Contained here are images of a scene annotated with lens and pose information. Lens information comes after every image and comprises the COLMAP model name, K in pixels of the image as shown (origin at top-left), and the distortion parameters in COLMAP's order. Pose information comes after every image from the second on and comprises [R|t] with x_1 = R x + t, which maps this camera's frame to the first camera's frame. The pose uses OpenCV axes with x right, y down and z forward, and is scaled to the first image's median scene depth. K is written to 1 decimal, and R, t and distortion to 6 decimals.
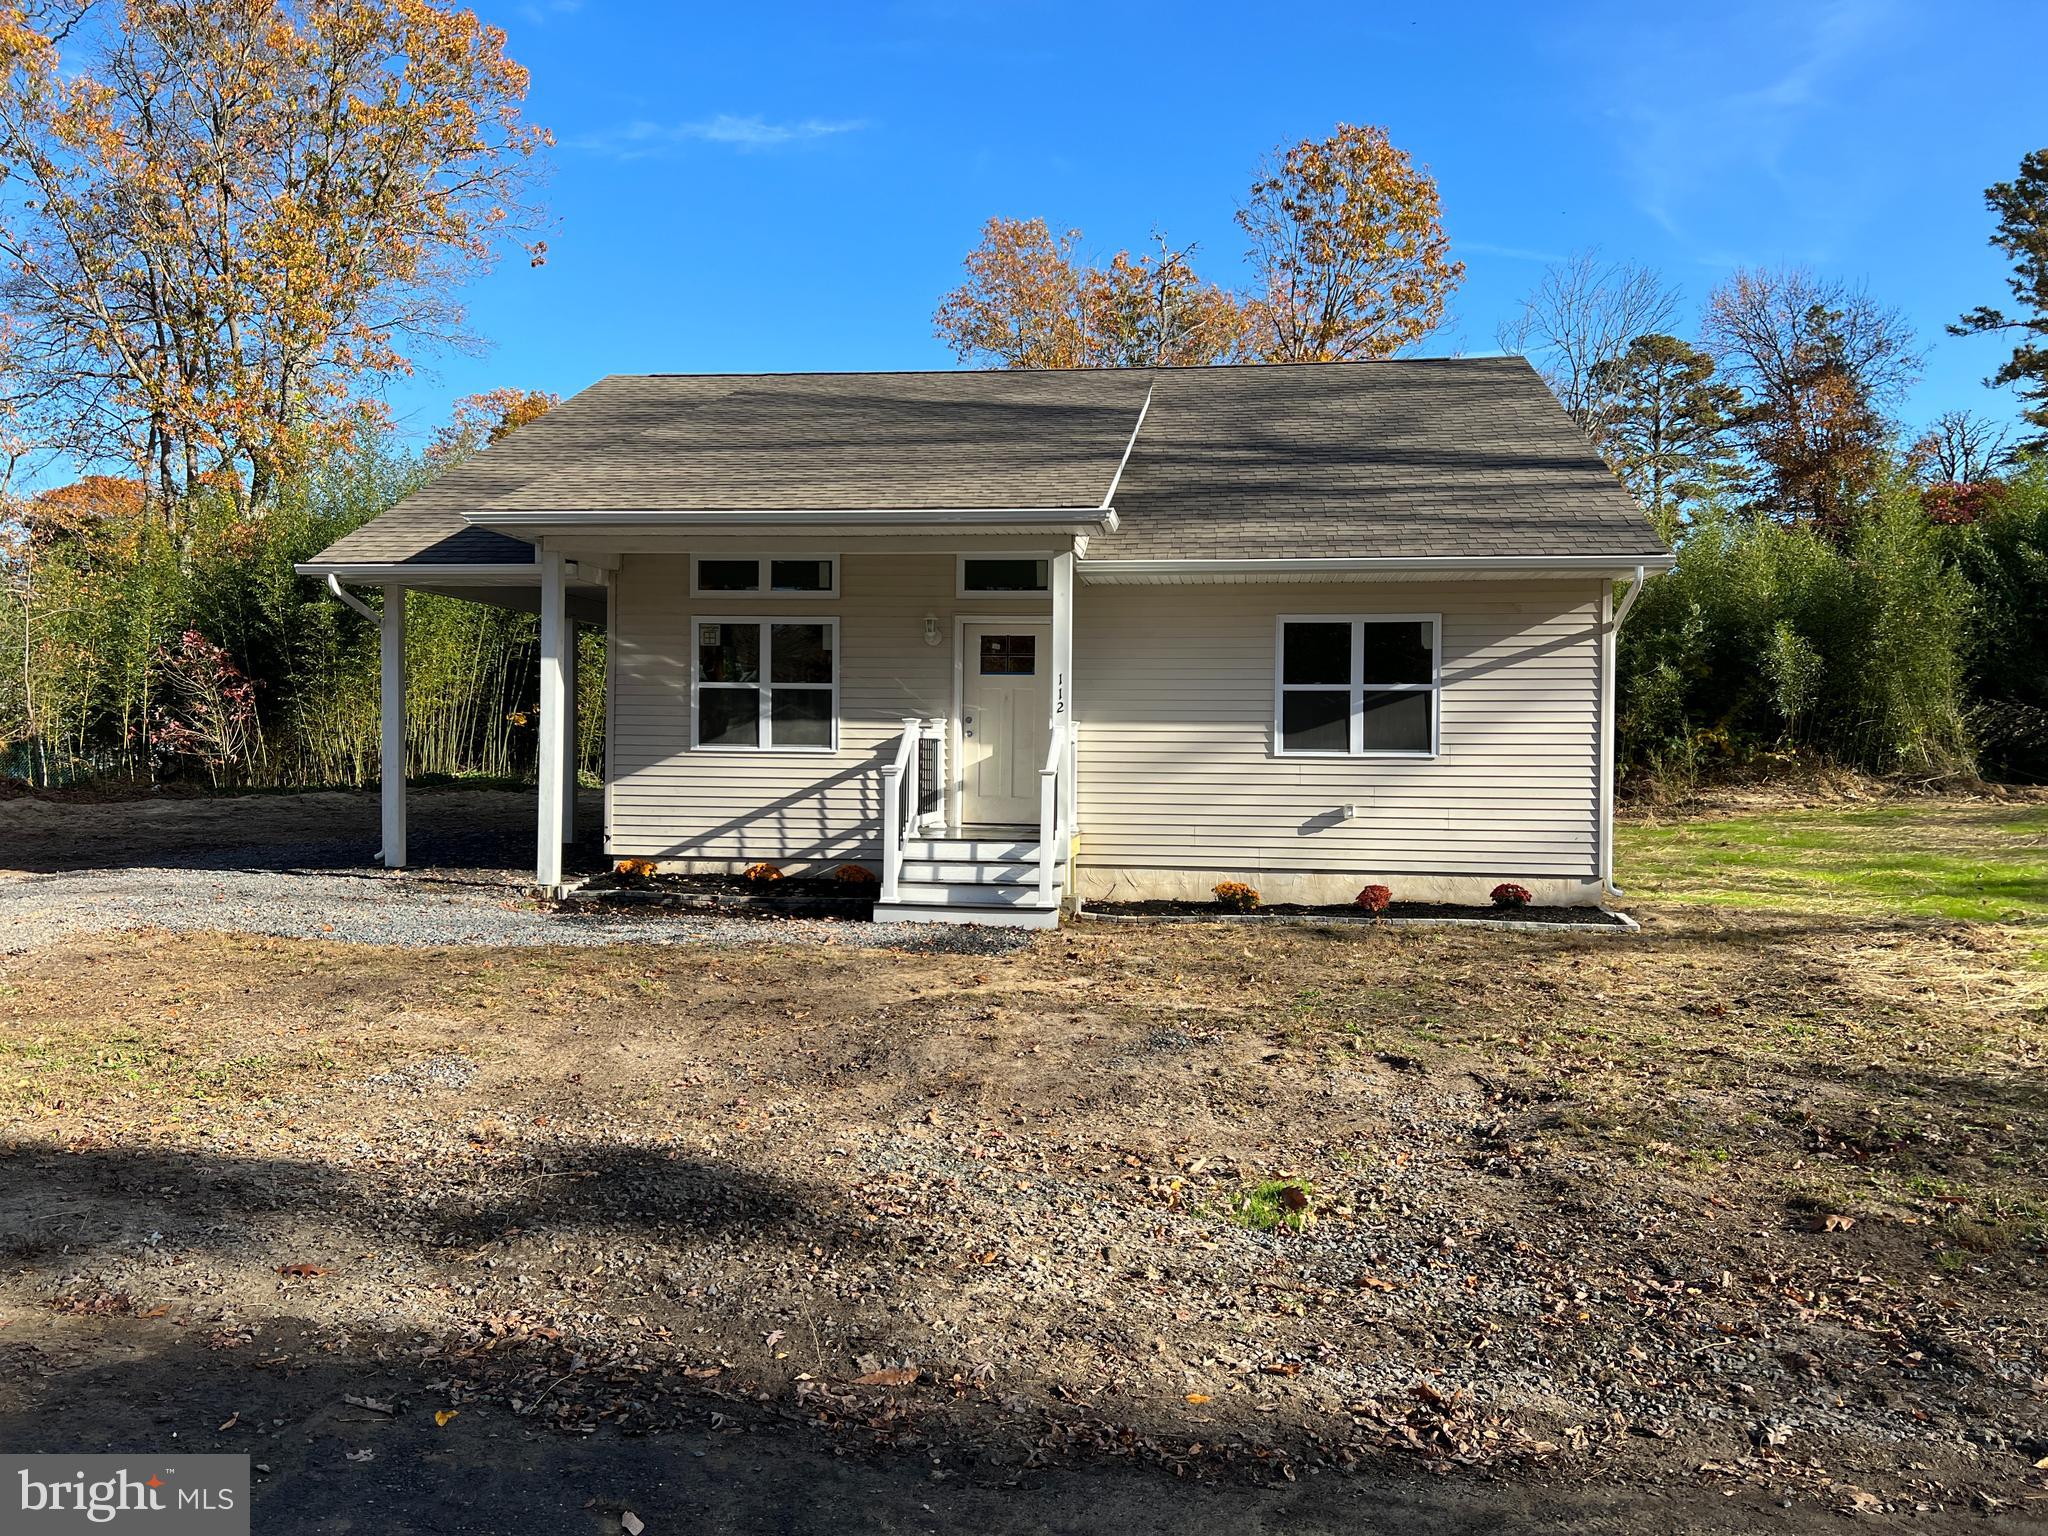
lens RADIAL K [[1553.1, 0, 1029.0], [0, 1553.1, 769.7], [0, 0, 1]] dist [0.084647, -0.065255]
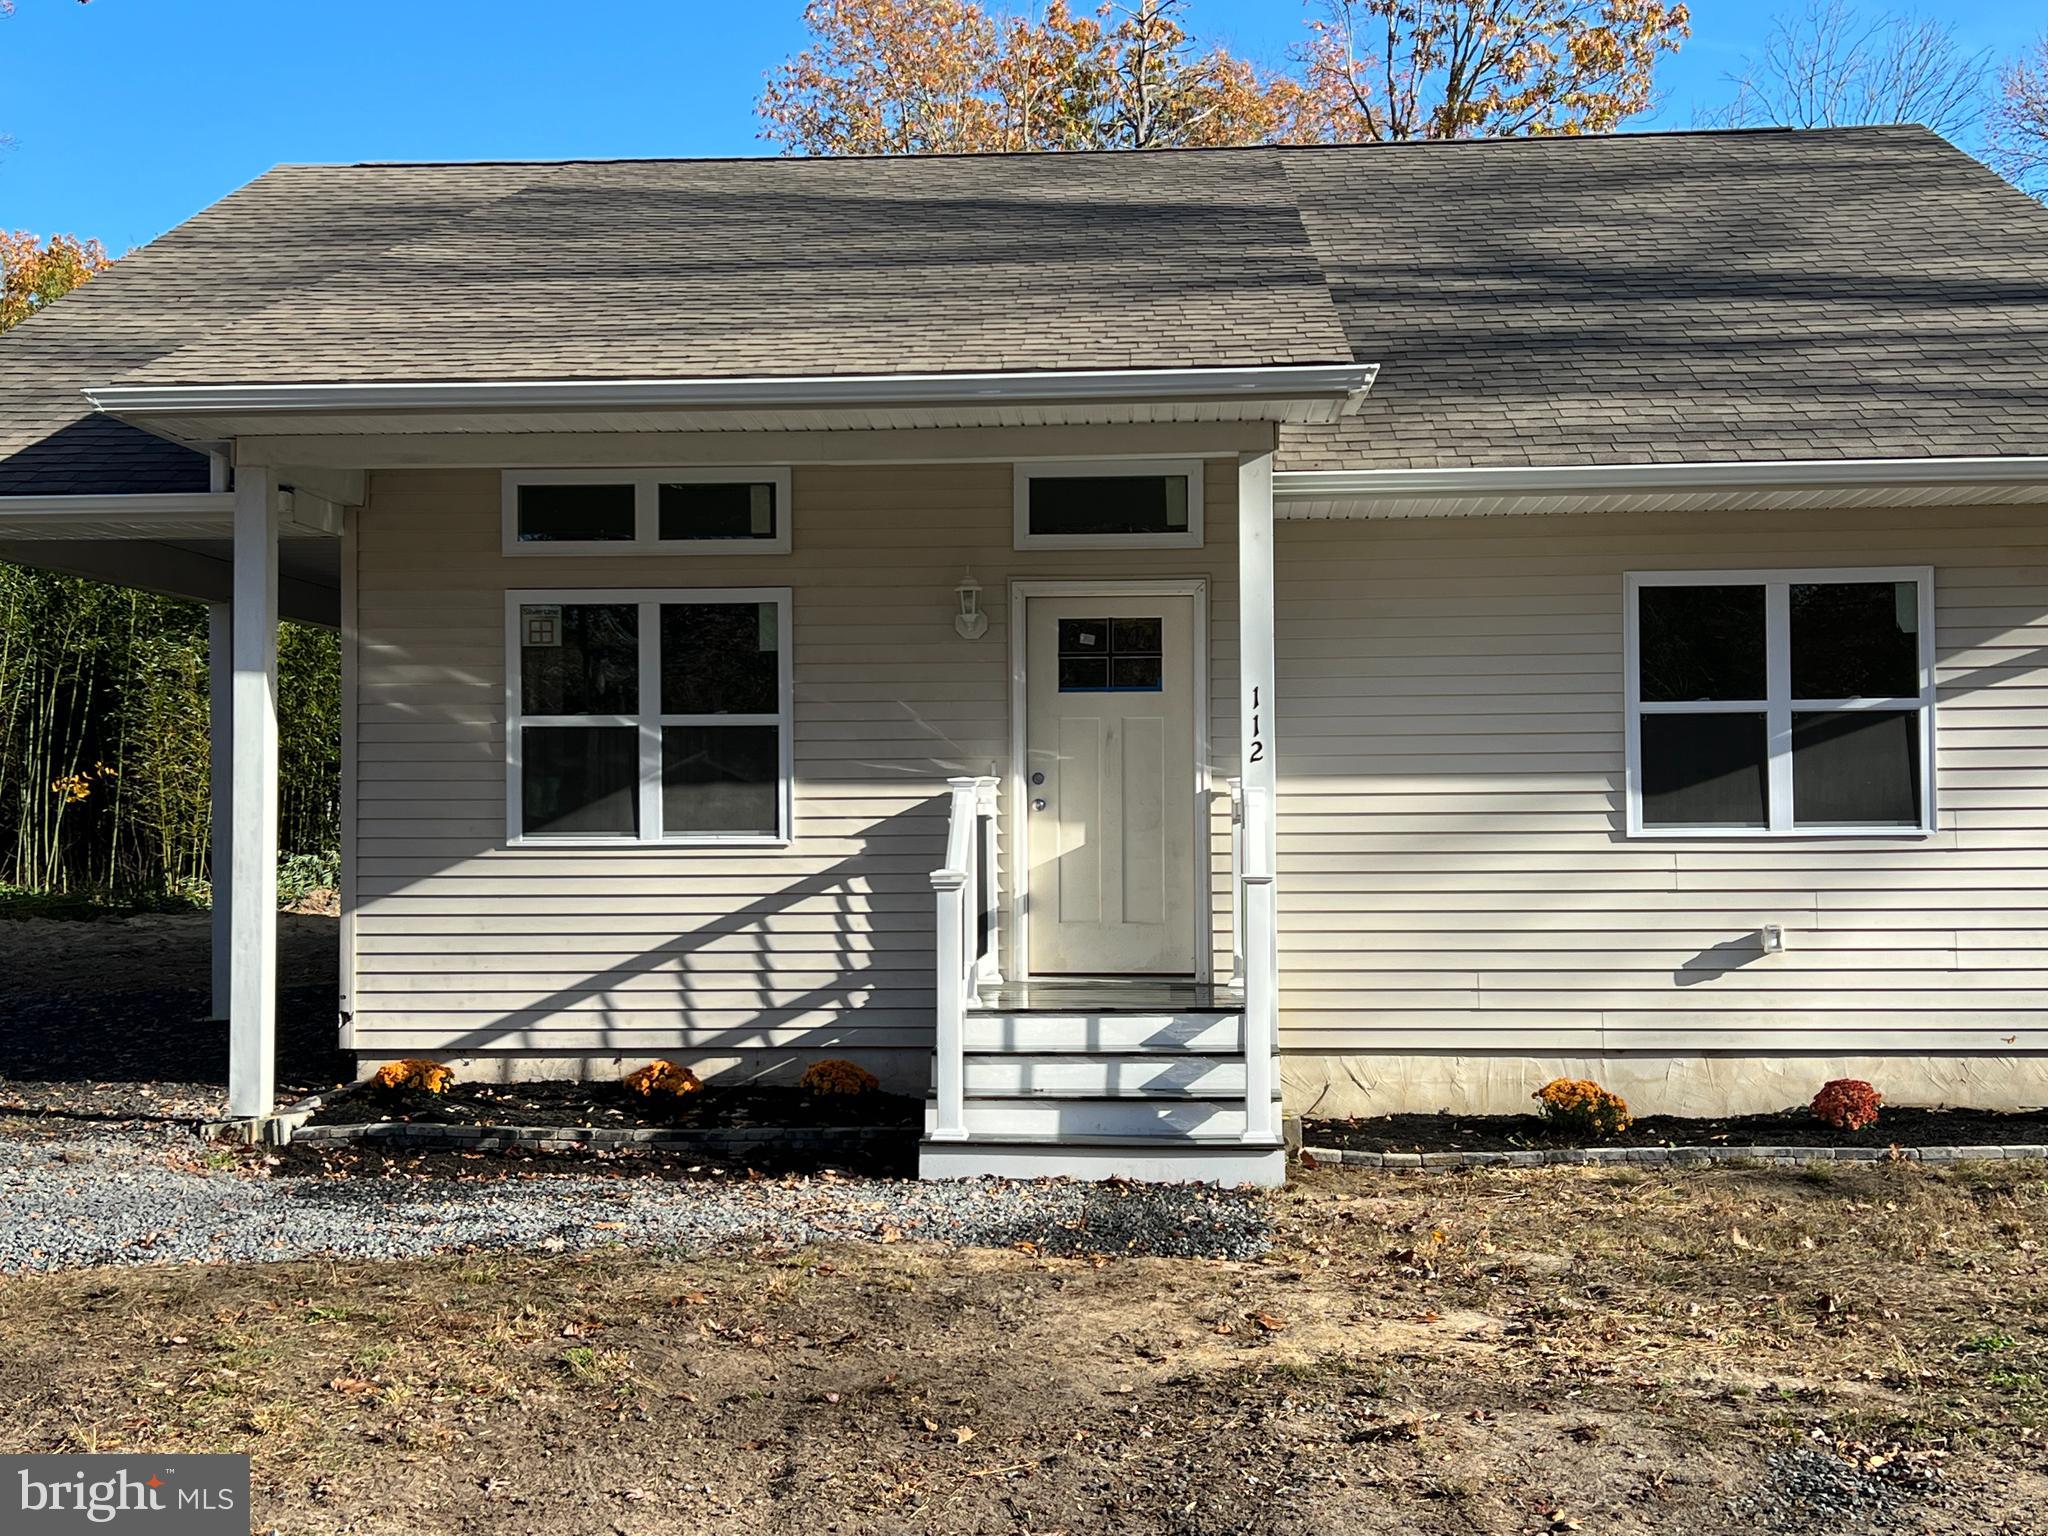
lens RADIAL K [[2534.4, 0, 1023.1], [0, 2534.4, 783.1], [0, 0, 1]] dist [0.065853, 0.000000]
pose [[0.998039, -0.017147, 0.060193, -0.096143], [0.018816, 0.999451, -0.027260, -0.007073], [-0.059693, 0.028339, 0.997814, 0.139125]]
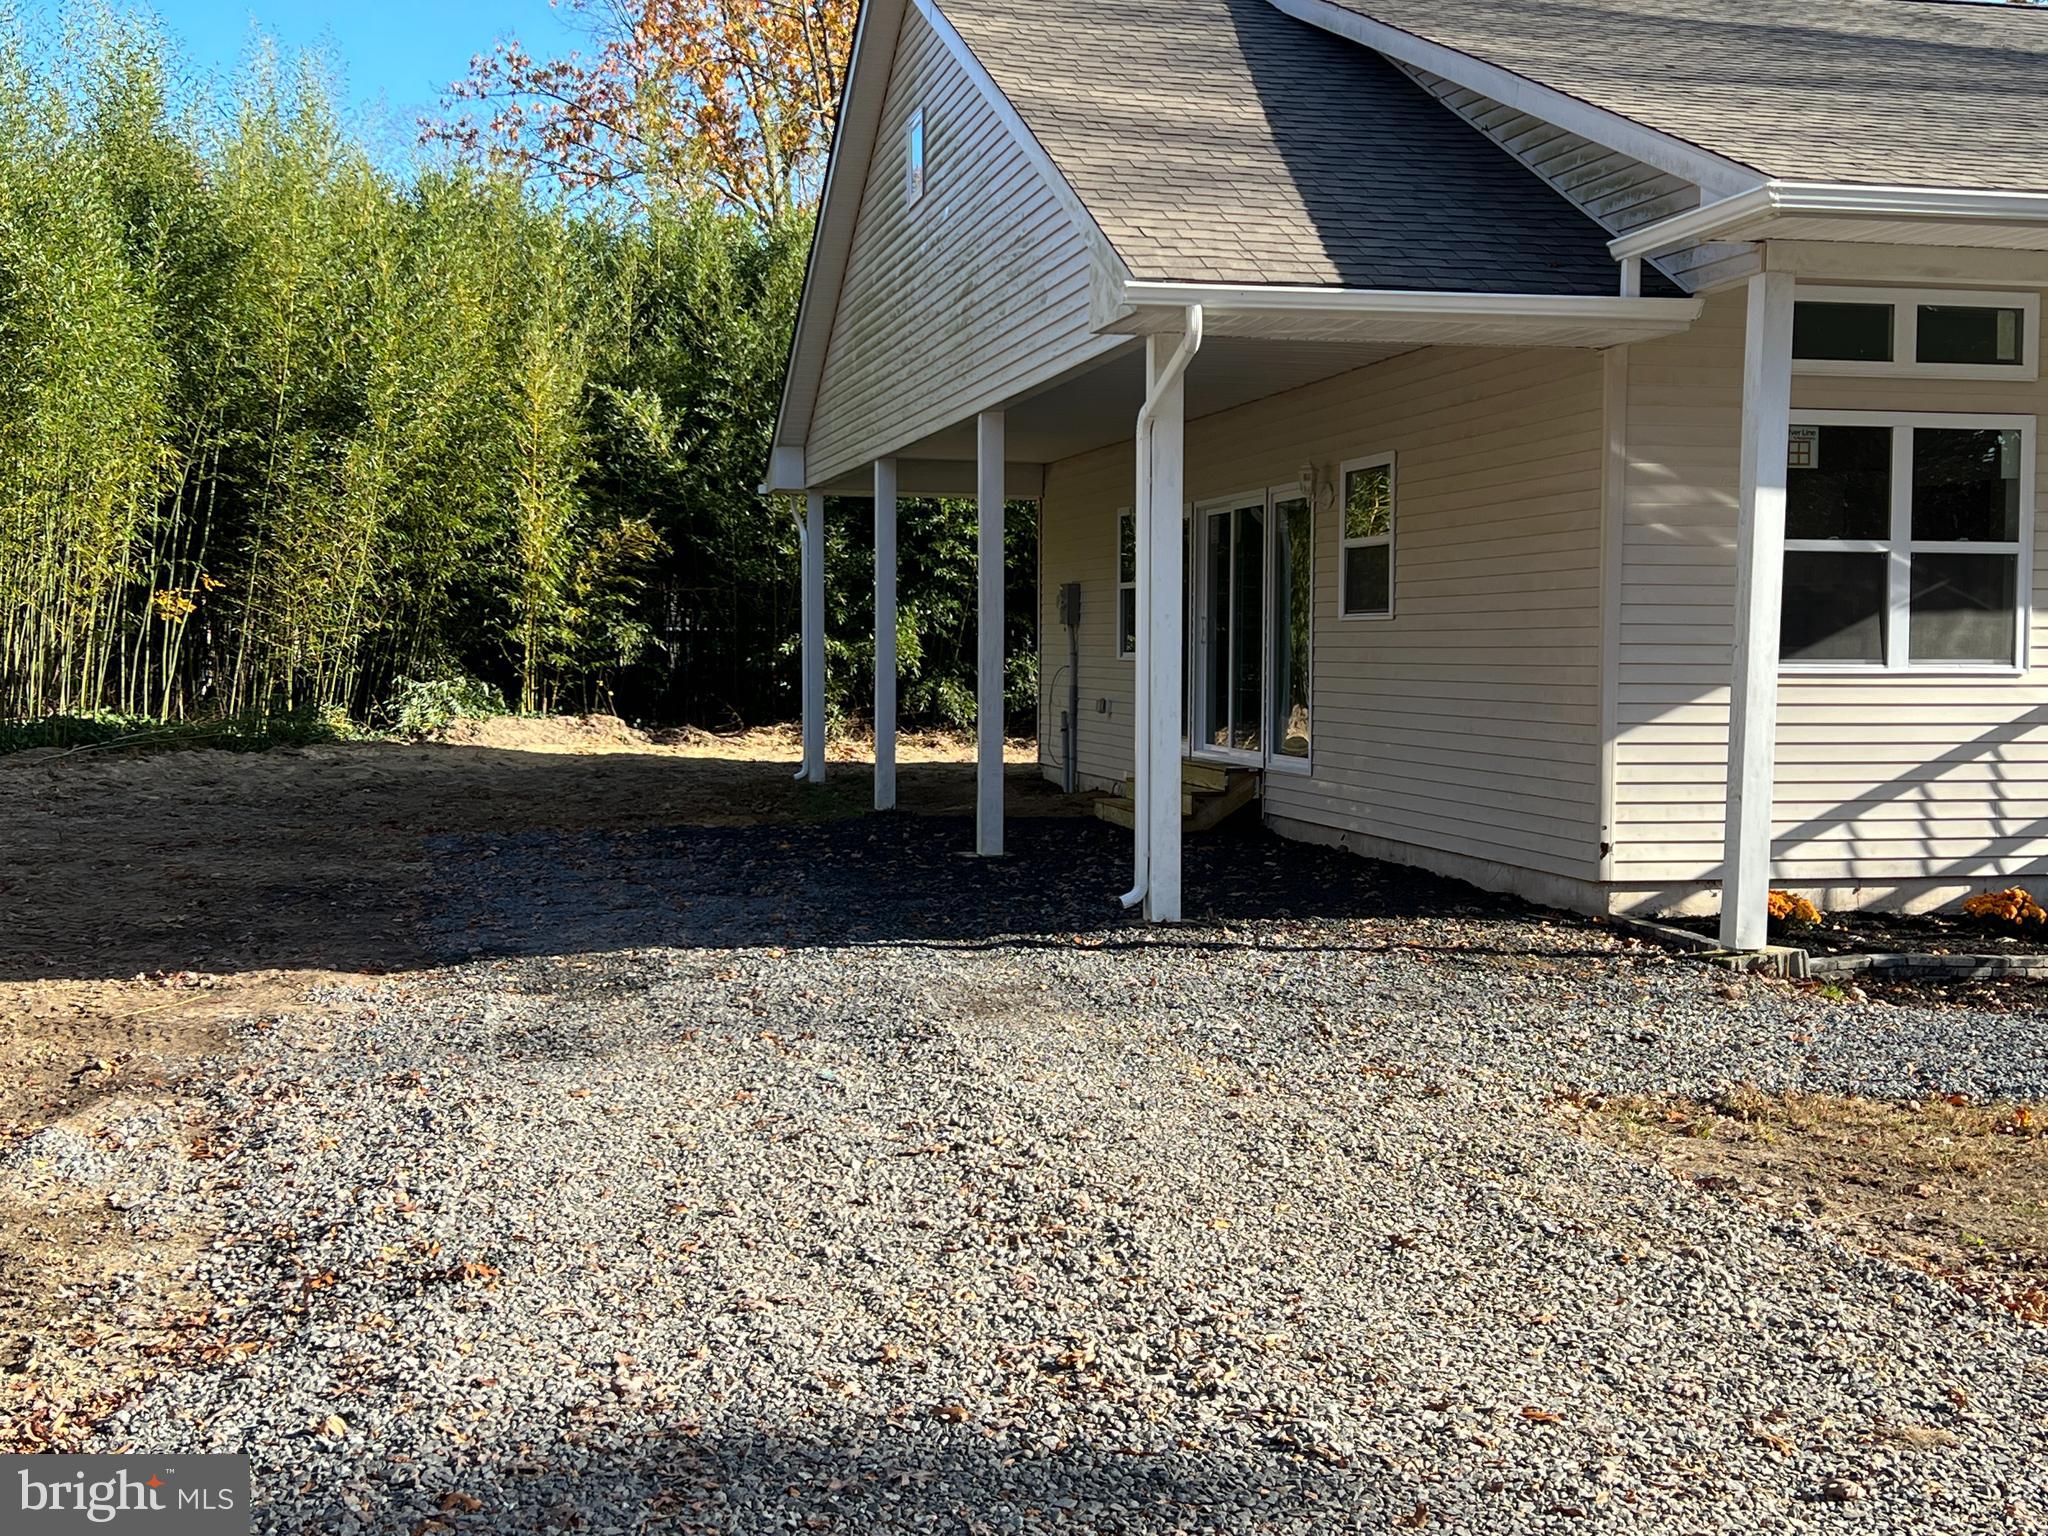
lens RADIAL K [[2534.4, 0, 1025.7], [0, 2534.4, 755.3], [0, 0, 1]] dist [0.065853, 0.000000]
pose [[0.943118, -0.021072, 0.331789, -0.733331], [0.011389, 0.999451, 0.031101, -0.014354], [-0.332262, -0.025553, 0.942841, 0.294417]]
